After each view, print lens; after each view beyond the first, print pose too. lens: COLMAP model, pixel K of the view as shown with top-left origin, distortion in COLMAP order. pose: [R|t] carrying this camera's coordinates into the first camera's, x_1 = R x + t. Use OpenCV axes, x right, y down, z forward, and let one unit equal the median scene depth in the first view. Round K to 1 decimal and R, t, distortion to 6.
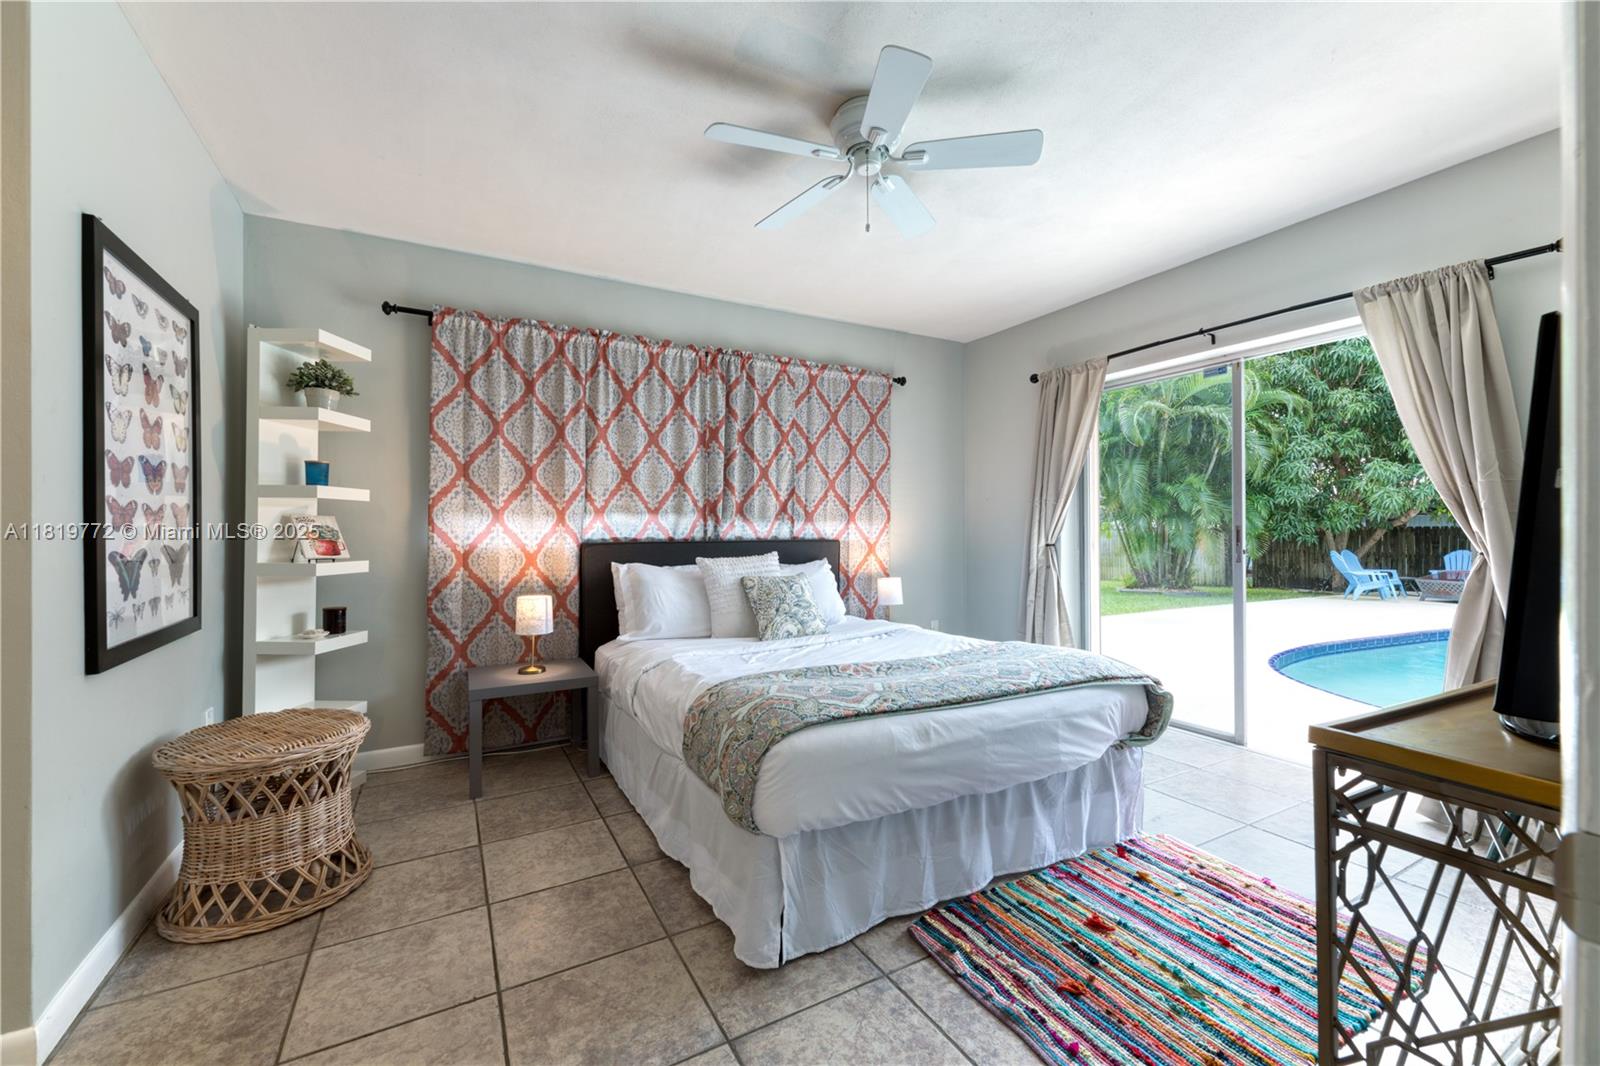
lens RADIAL K [[613.3, 0, 798.2], [0, 613.3, 544.1], [0, 0, 1]] dist [0.009170, -0.000321]
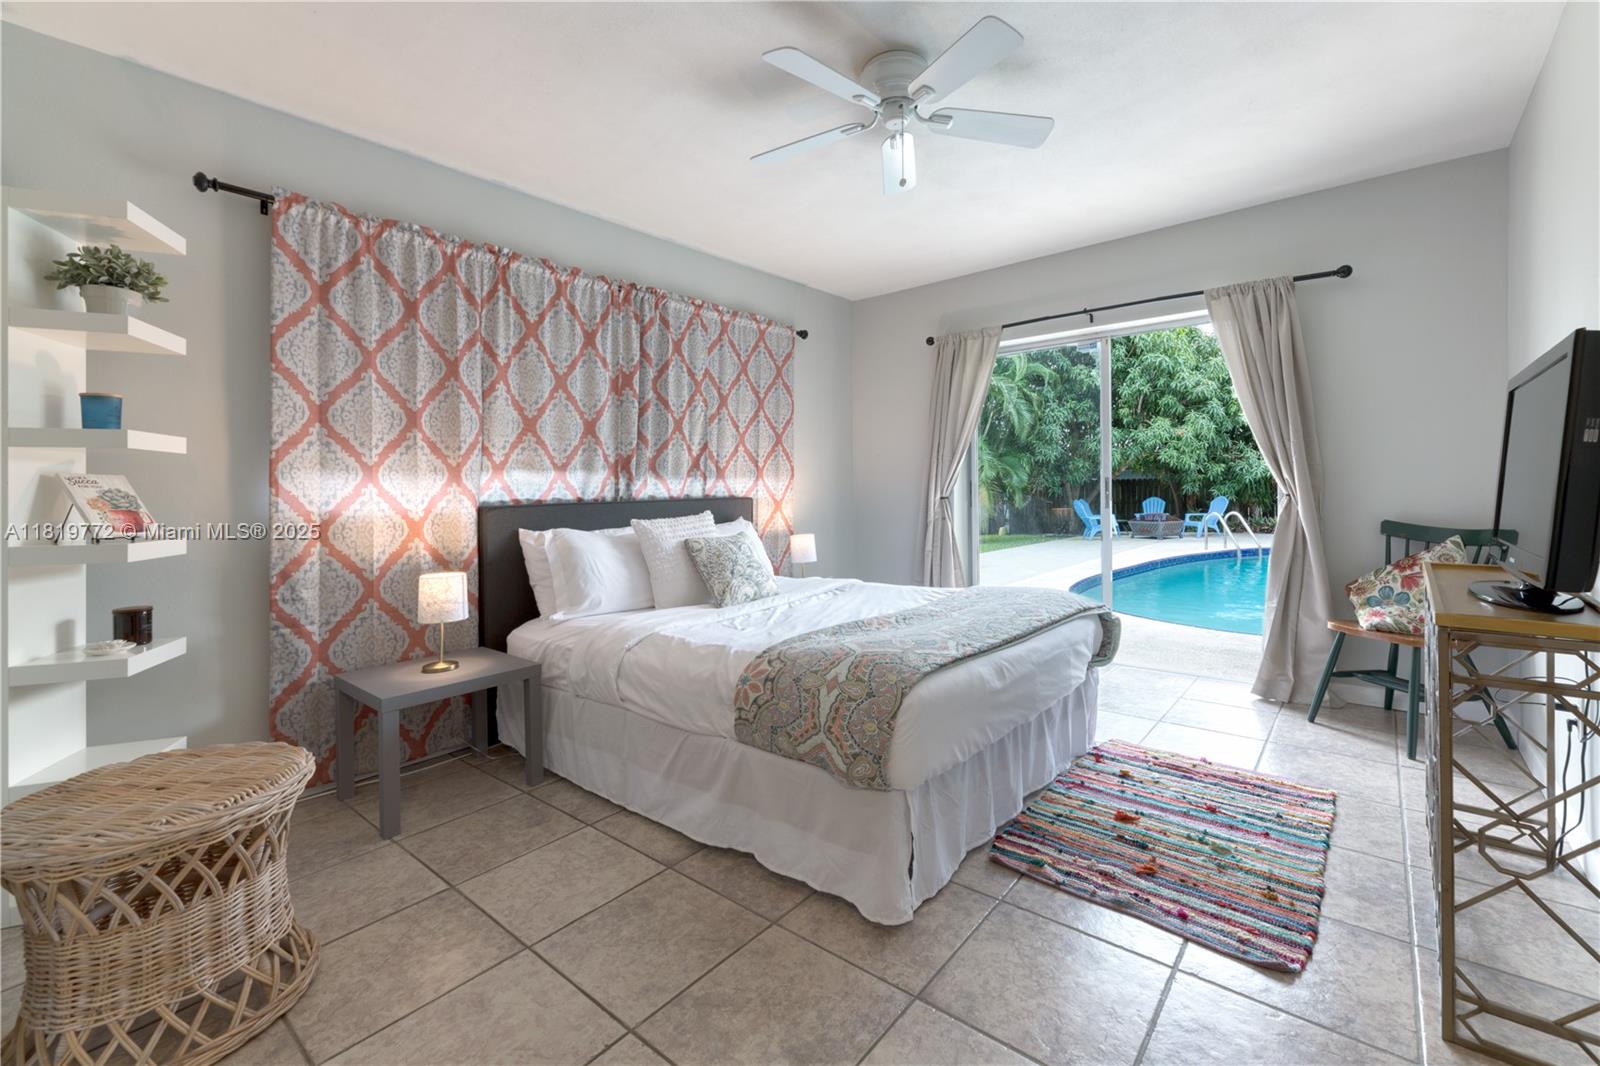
lens RADIAL K [[648.0, 0, 797.6], [0, 648.0, 512.8], [0, 0, 1]] dist [0.010576, -0.002081]
pose [[0.932469, -0.029102, 0.360075, -0.285989], [0.024652, 0.999552, 0.016946, 0.002467], [-0.360407, -0.006925, 0.932770, 0.043368]]
